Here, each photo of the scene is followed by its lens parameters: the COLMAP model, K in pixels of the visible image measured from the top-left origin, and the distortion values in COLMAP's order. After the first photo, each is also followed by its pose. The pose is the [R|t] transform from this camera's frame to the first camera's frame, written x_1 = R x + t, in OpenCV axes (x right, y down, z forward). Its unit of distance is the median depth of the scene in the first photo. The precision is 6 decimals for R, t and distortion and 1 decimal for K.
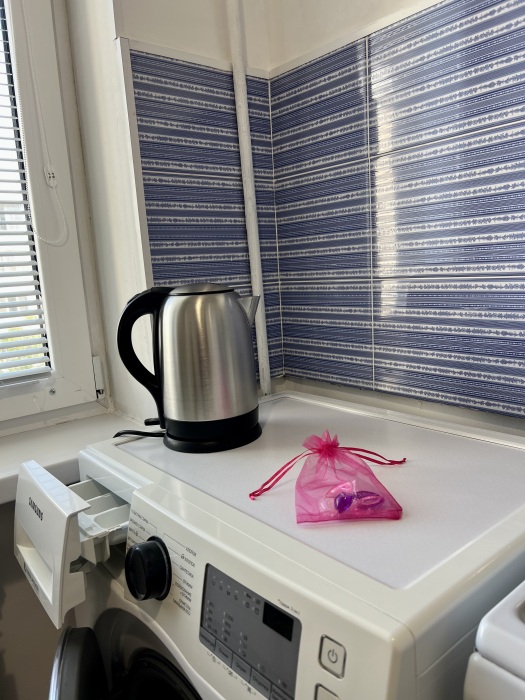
lens RADIAL K [[530.0, 0, 261.7], [0, 530.0, 345.8], [0, 0, 1]] dist [0.026127, -0.027192]
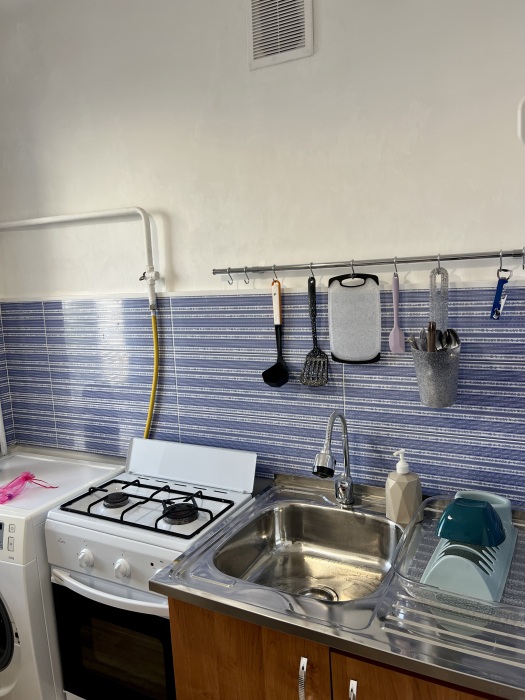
lens RADIAL K [[530.0, 0, 265.3], [0, 530.0, 350.9], [0, 0, 1]] dist [0.026127, -0.027192]
pose [[0.913650, -0.039467, 0.404582, 0.145442], [0.056100, 0.997994, -0.029333, -0.248078], [-0.402612, 0.049497, 0.914031, -1.662155]]
